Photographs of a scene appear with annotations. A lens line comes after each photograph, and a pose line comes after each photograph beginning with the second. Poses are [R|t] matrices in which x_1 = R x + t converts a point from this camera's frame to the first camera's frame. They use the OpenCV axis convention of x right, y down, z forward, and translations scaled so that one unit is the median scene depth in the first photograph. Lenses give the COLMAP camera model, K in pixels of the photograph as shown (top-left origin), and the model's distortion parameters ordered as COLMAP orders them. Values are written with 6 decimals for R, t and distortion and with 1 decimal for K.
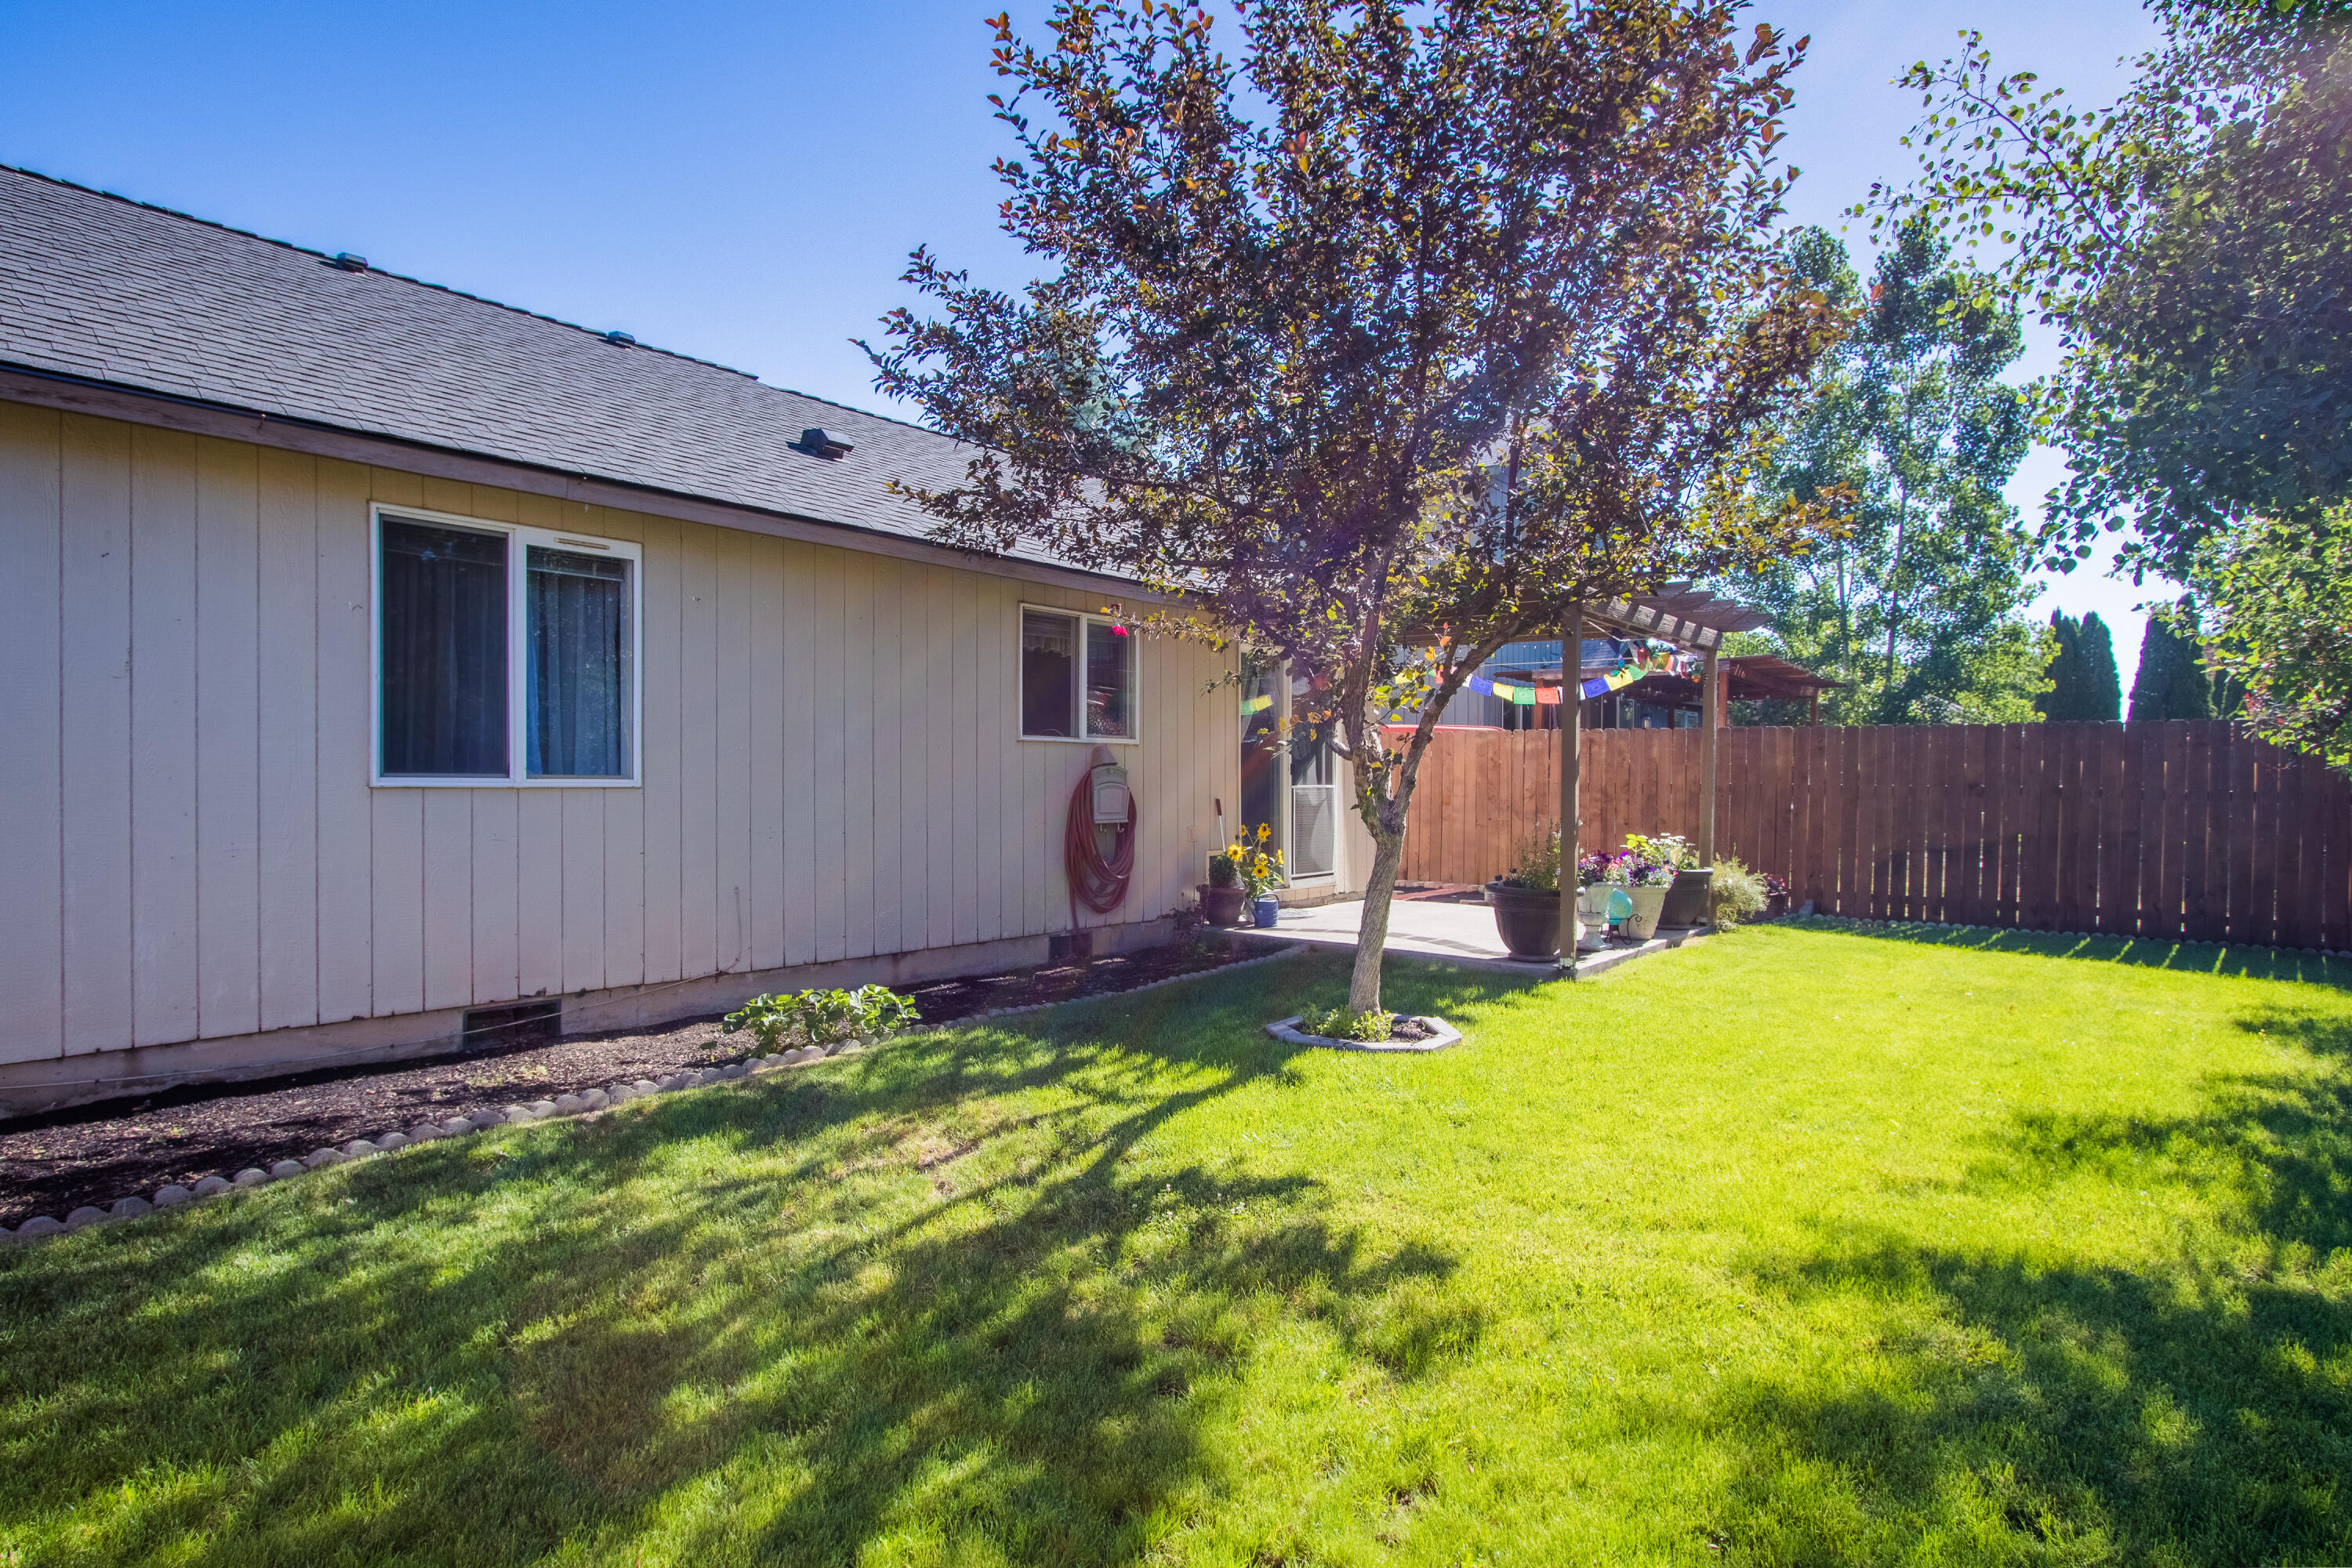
lens RADIAL K [[1239.0, 0, 1155.7], [0, 1239.0, 788.5], [0, 0, 1]] dist [-0.025207, 0.009727]
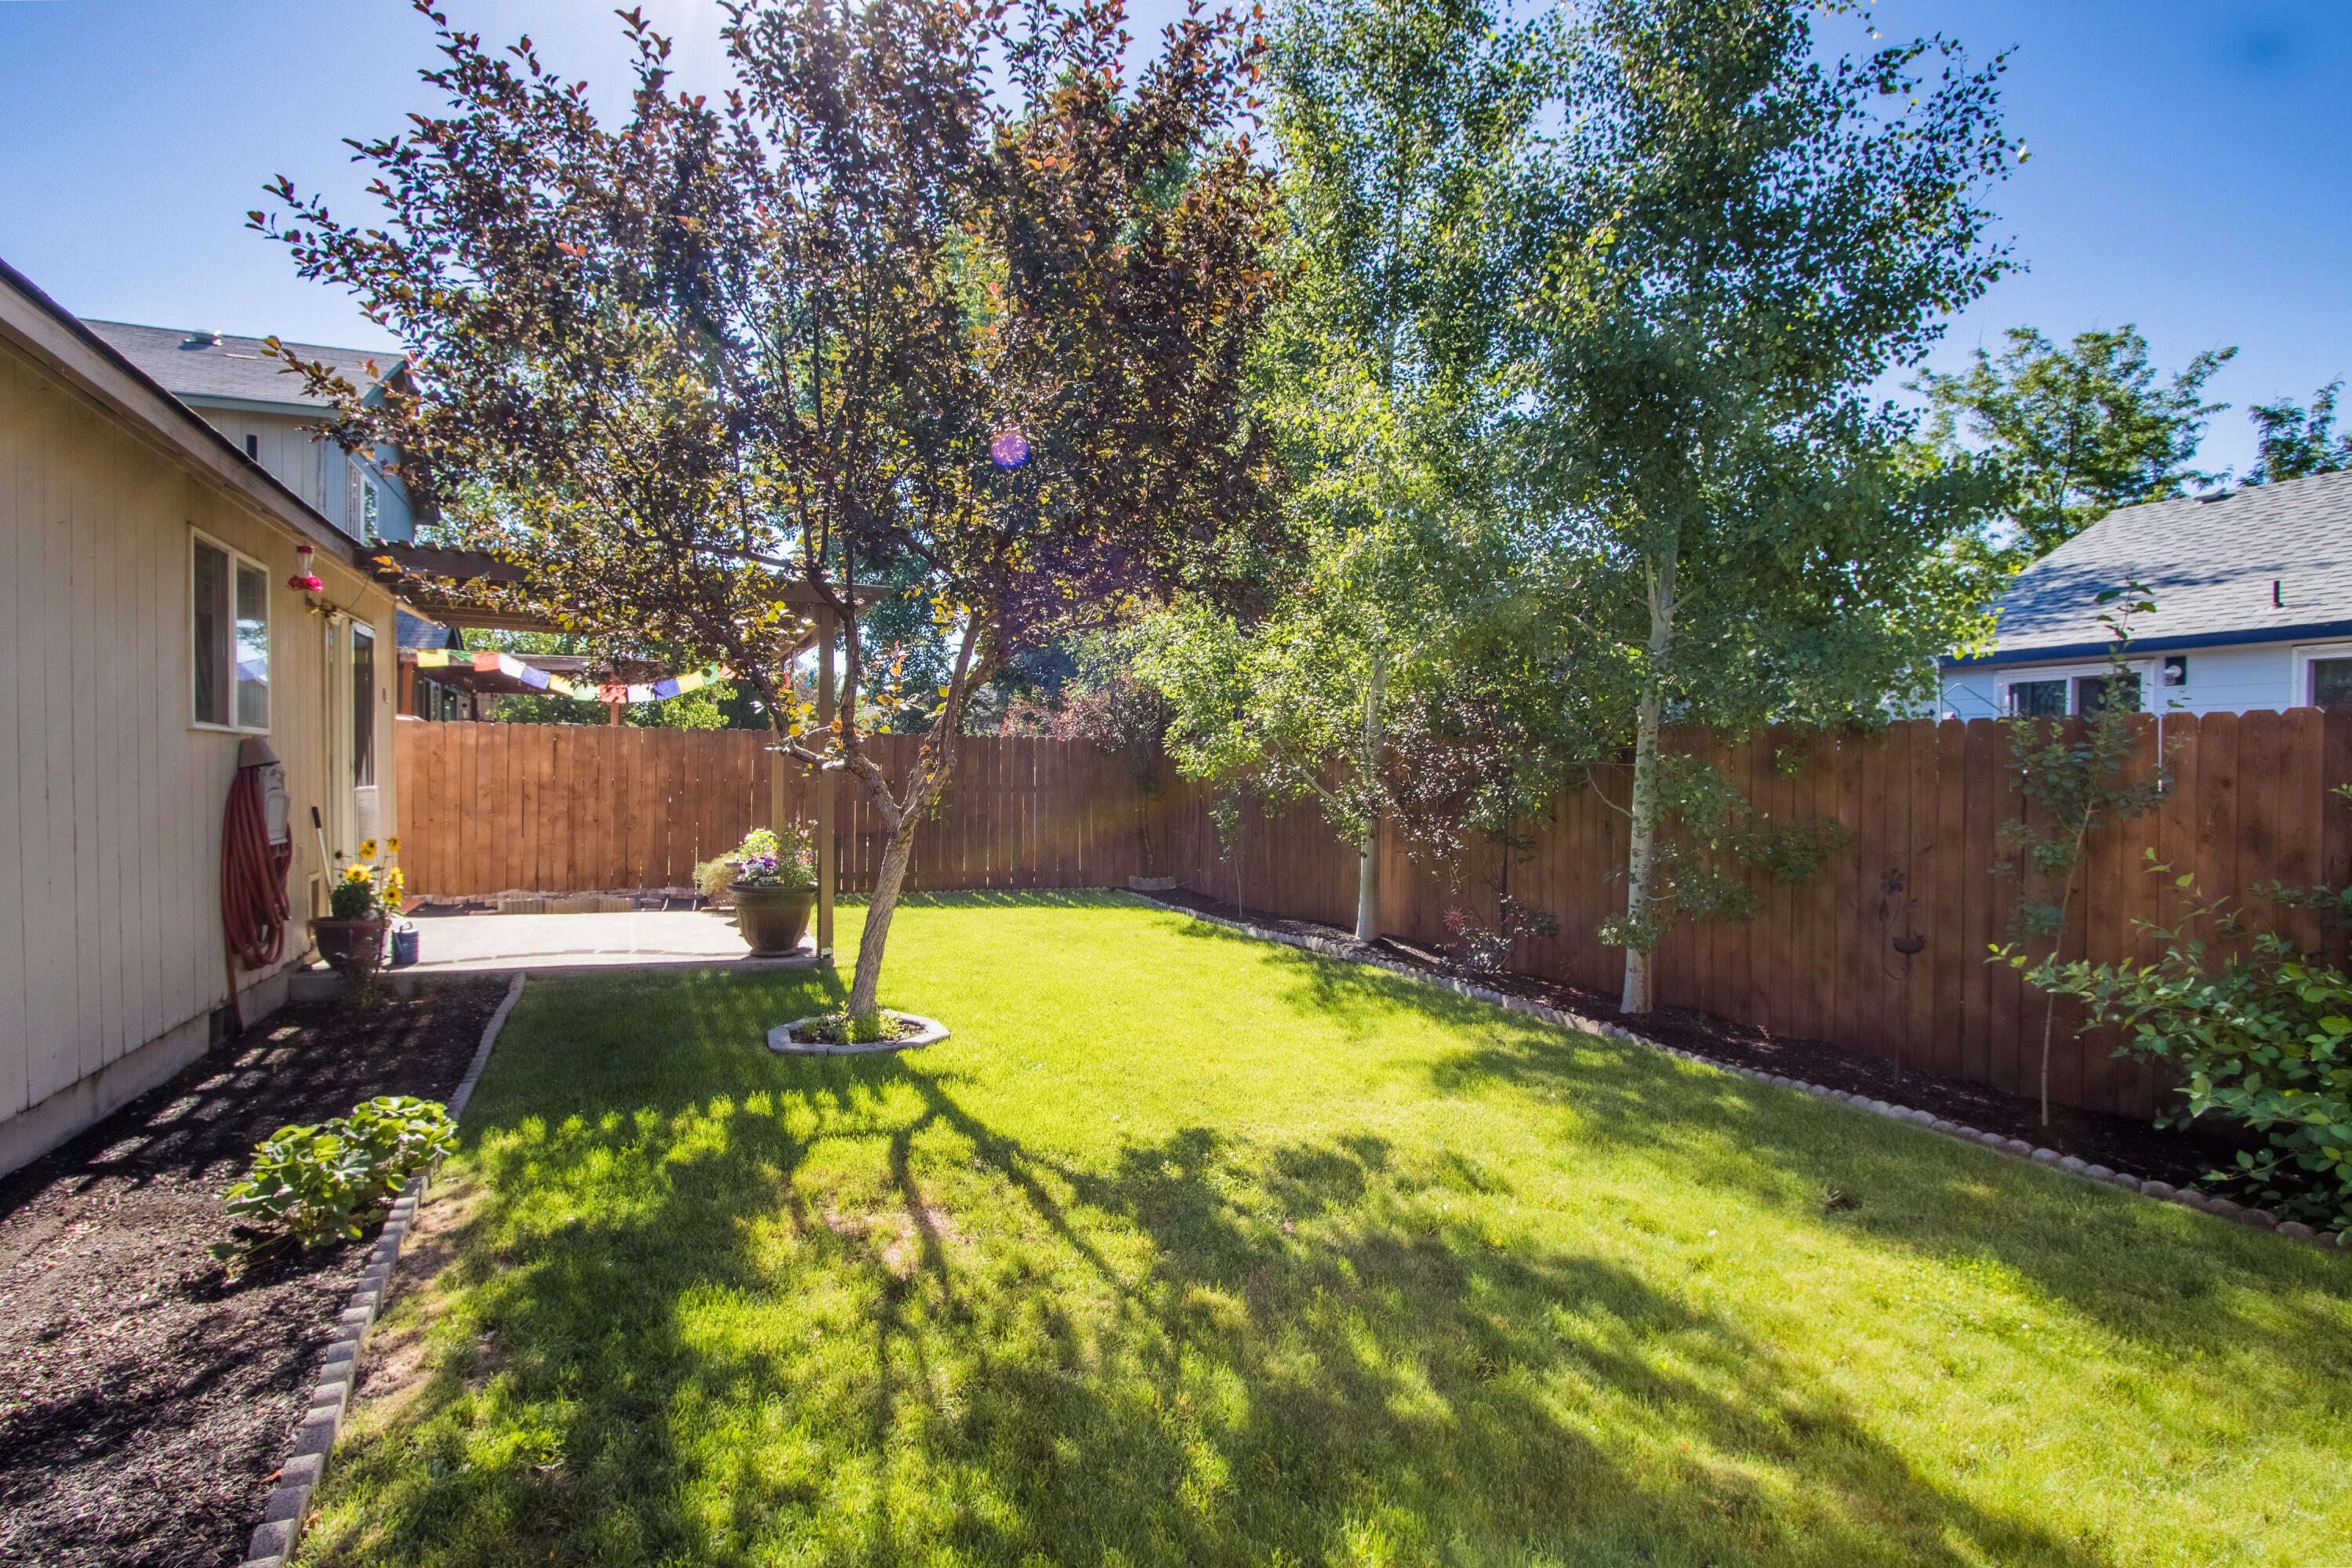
lens RADIAL K [[1239.0, 0, 1155.7], [0, 1239.0, 788.5], [0, 0, 1]] dist [-0.025207, 0.009727]
pose [[0.468370, -0.011493, 0.883458, -0.938396], [0.002984, 0.999930, 0.011427, -0.025933], [-0.883528, -0.002716, 0.468371, 0.472466]]
